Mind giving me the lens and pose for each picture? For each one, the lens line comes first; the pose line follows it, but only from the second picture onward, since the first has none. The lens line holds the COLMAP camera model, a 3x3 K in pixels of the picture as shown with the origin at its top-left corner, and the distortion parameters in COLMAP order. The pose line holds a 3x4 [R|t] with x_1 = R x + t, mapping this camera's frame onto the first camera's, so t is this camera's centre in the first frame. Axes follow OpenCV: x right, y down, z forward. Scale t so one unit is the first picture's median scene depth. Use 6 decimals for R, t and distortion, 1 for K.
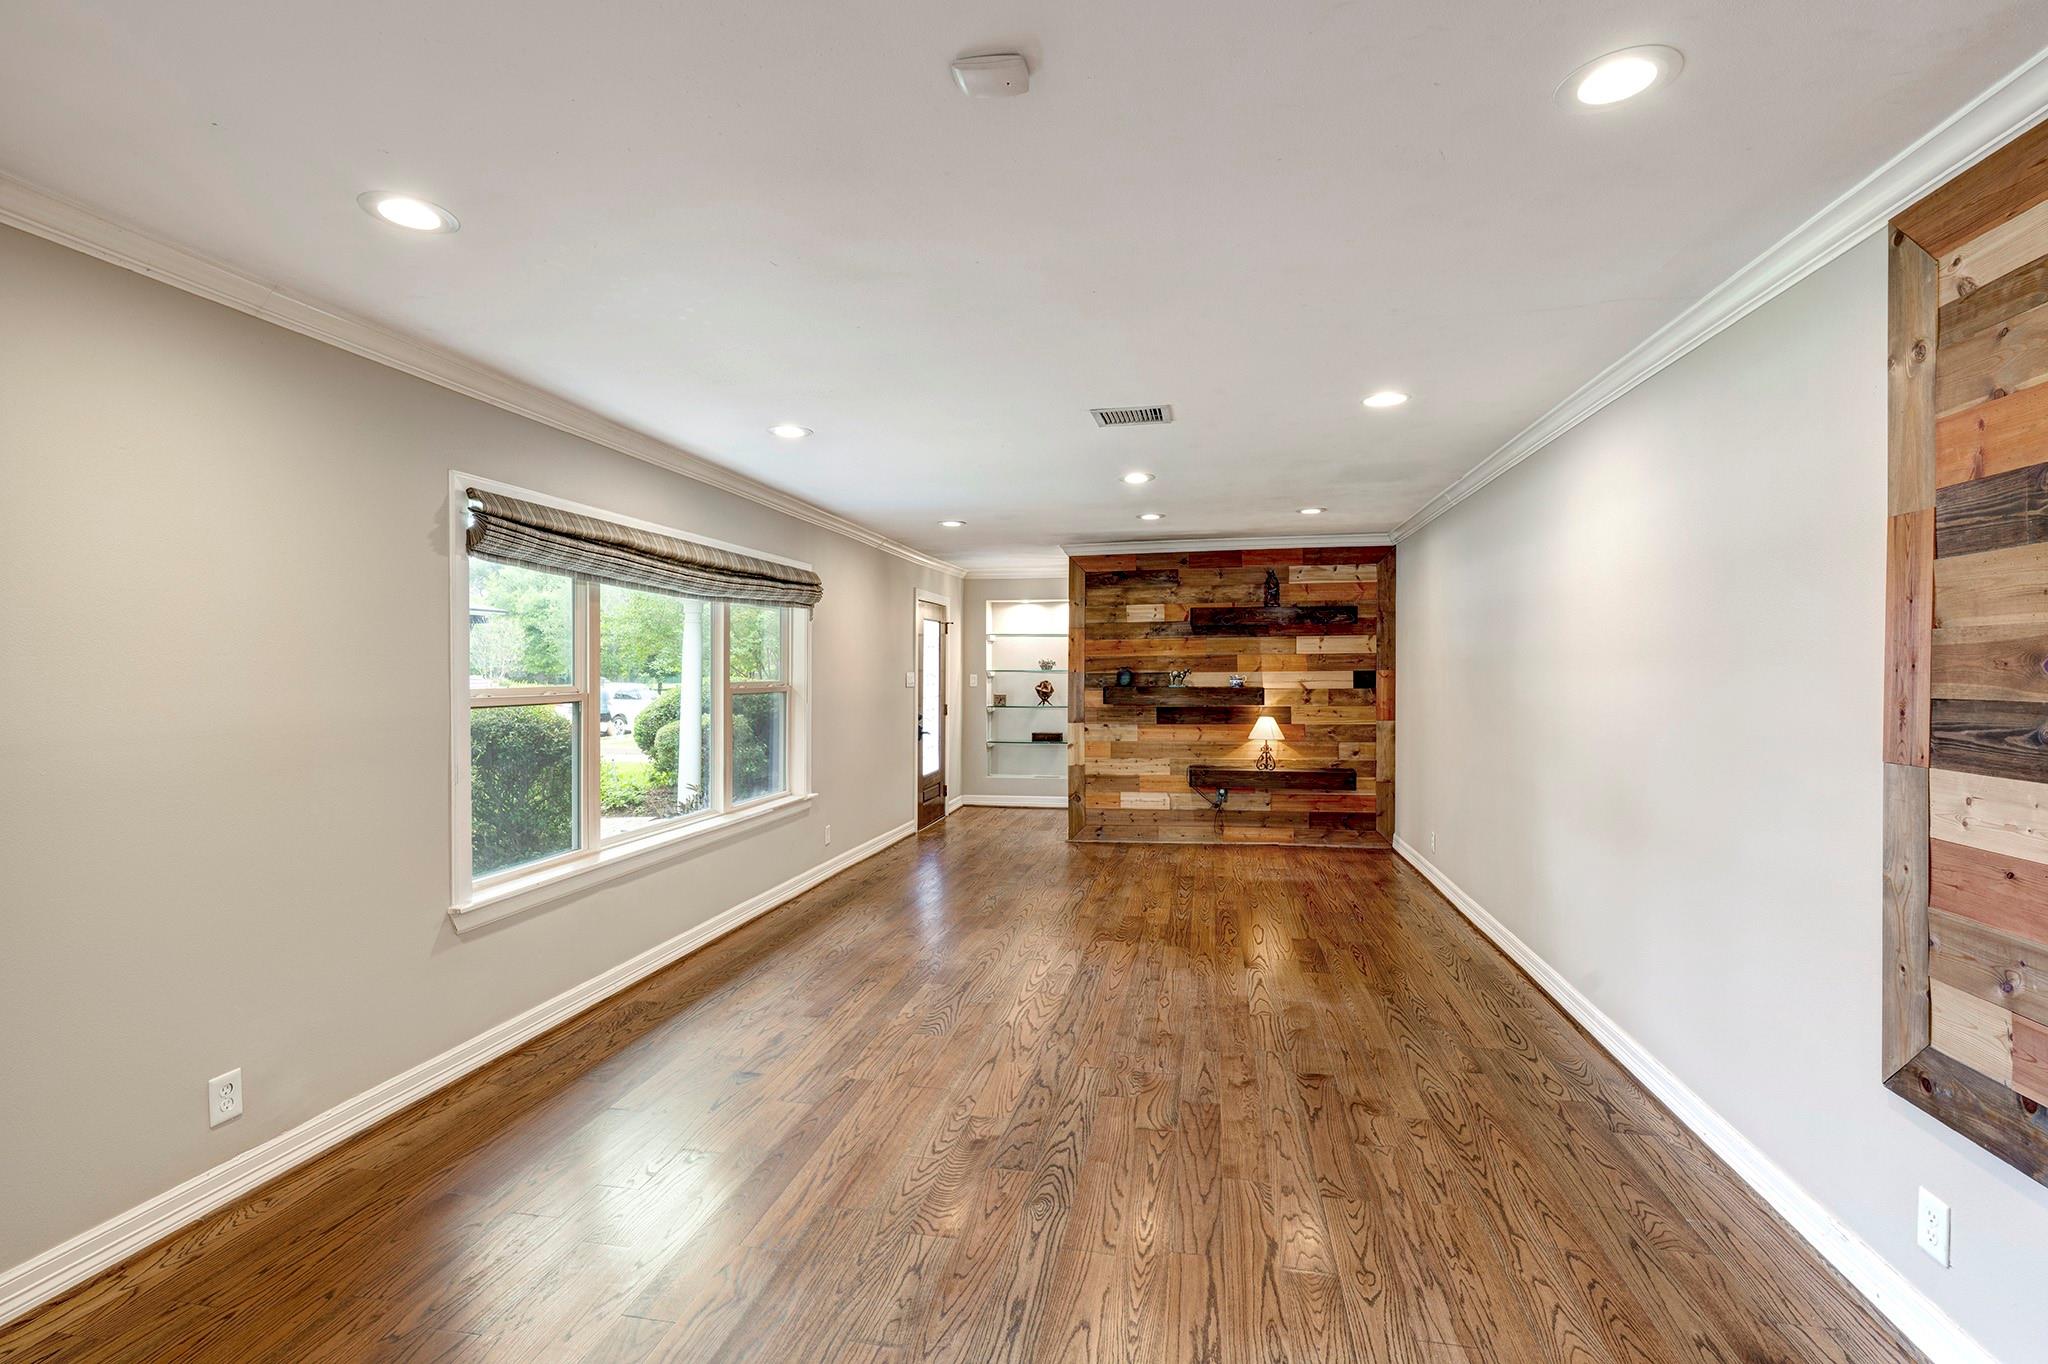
lens RADIAL K [[918.6, 0, 1027.0], [0, 918.6, 674.6], [0, 0, 1]] dist [-0.000197, 0.000048]
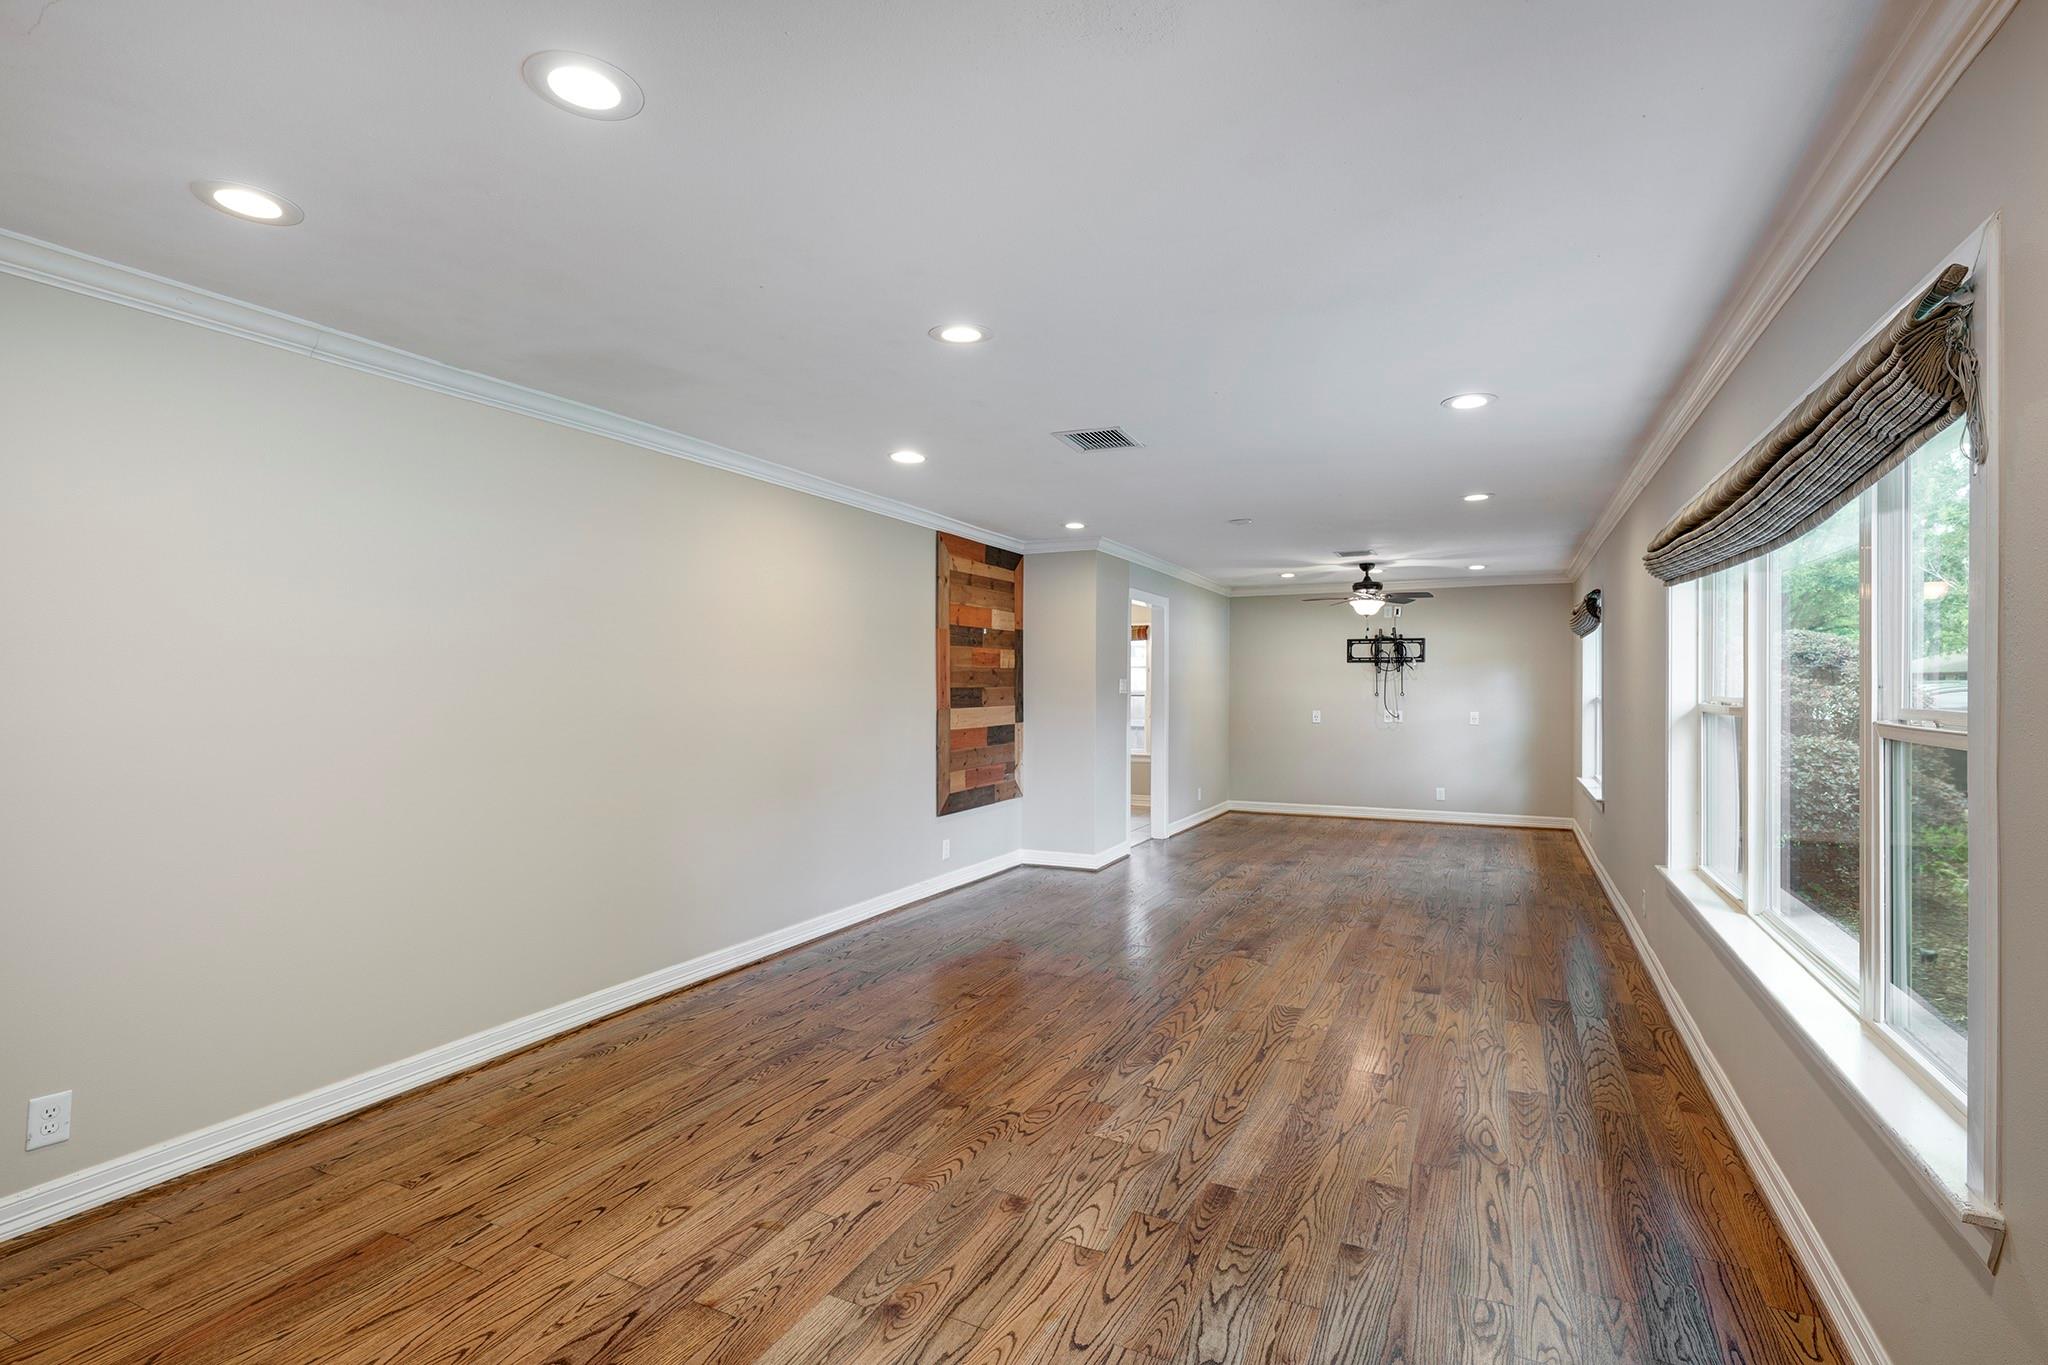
lens RADIAL K [[918.6, 0, 1033.8], [0, 918.6, 682.2], [0, 0, 1]] dist [-0.000197, 0.000048]
pose [[-0.962309, -0.003081, 0.271941, -0.109555], [-0.000847, 0.999965, 0.008330, -0.011793], [-0.271957, 0.007786, -0.962278, 2.153556]]
